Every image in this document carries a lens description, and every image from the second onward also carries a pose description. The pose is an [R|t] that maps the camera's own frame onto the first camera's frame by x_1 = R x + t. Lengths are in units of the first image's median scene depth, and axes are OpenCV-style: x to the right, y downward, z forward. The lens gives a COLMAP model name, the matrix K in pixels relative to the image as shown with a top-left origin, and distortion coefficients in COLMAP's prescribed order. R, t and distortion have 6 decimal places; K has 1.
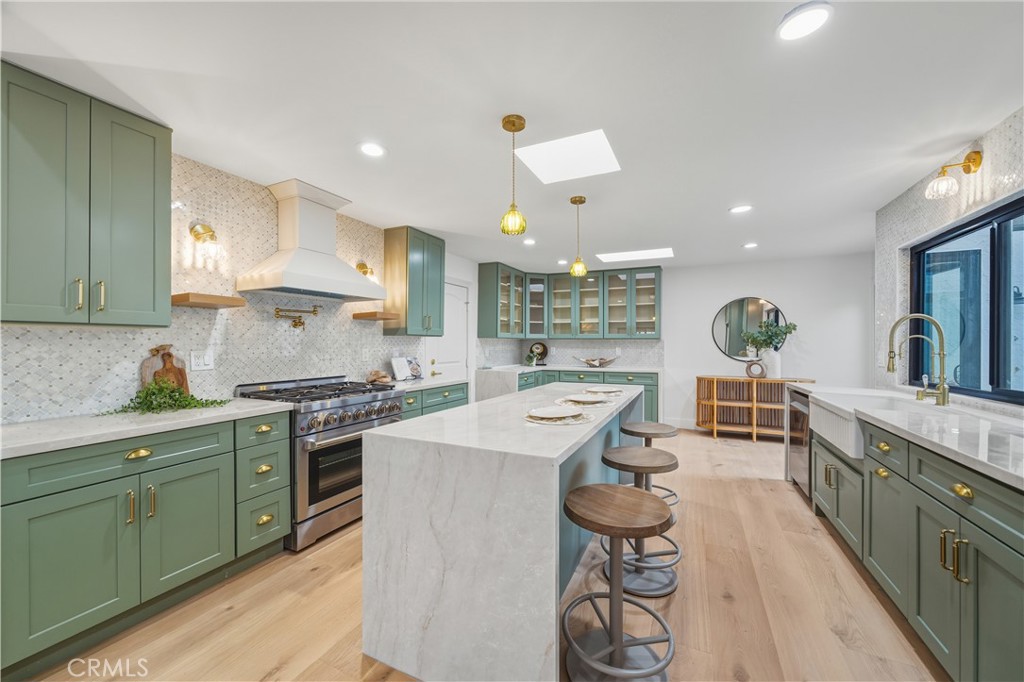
lens RADIAL K [[387.8, 0, 513.2], [0, 387.8, 344.1], [0, 0, 1]] dist [-0.006460, 0.000313]
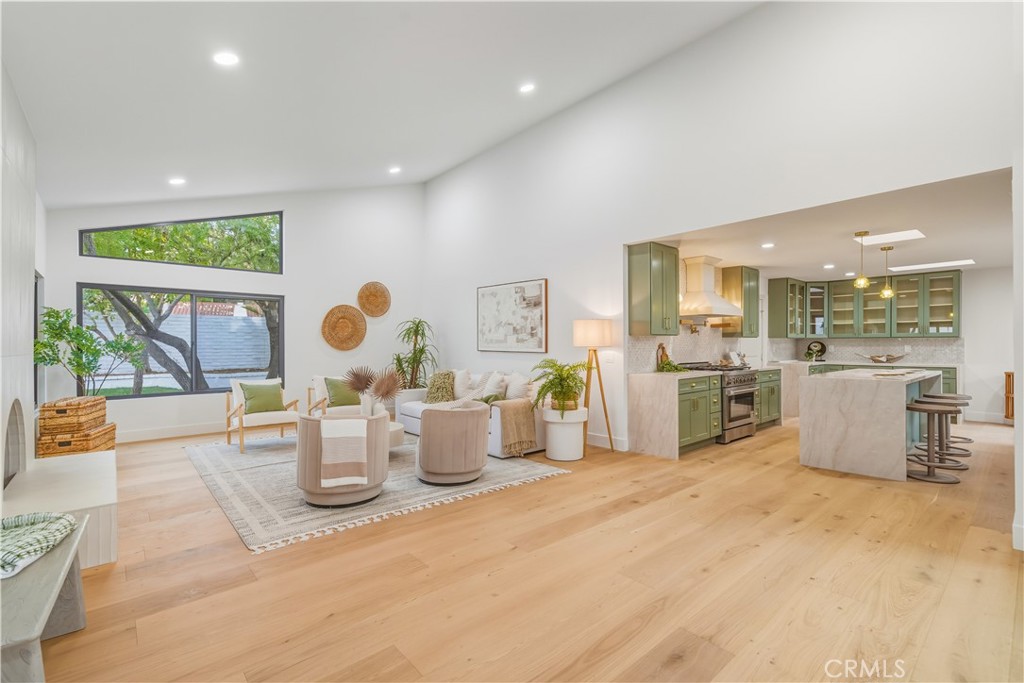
lens RADIAL K [[464.8, 0, 508.3], [0, 464.8, 347.4], [0, 0, 1]] dist [-0.001662, 0.010444]
pose [[0.917881, -0.003656, -0.396838, -0.486593], [0.005416, 0.999980, 0.003315, 0.009155], [0.396818, -0.005192, 0.917883, -1.325306]]
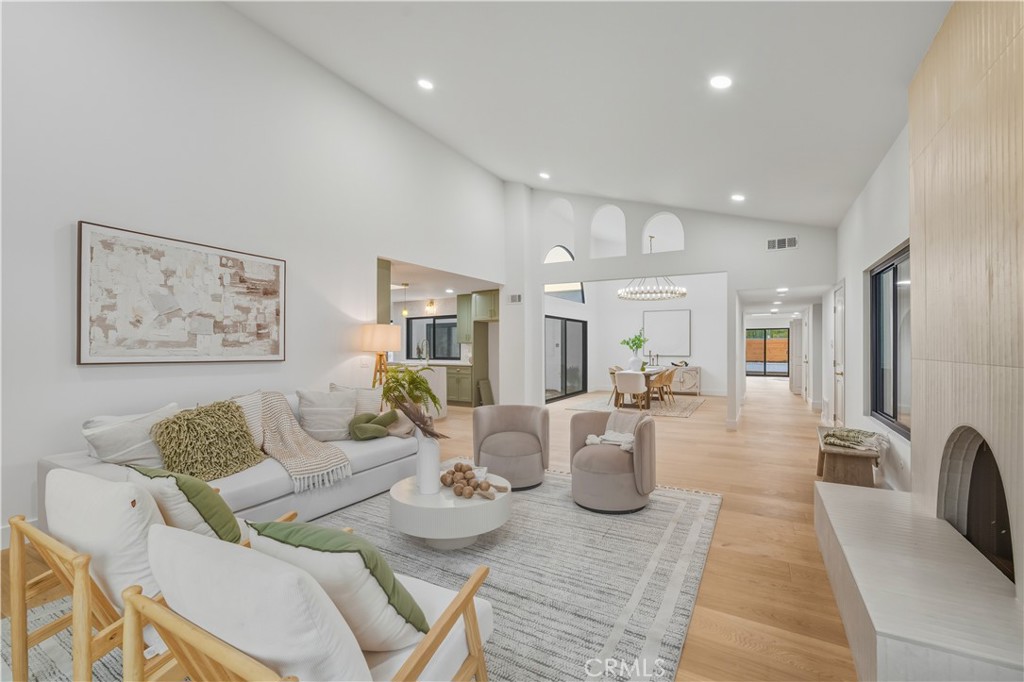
lens RADIAL K [[434.0, 0, 517.6], [0, 434.0, 345.4], [0, 0, 1]] dist [-0.000846, 0.007936]
pose [[0.053477, -0.000277, 0.998569, -2.569853], [0.002558, 0.999997, 0.000140, -0.009481], [-0.998566, 0.002547, 0.053478, -0.173801]]
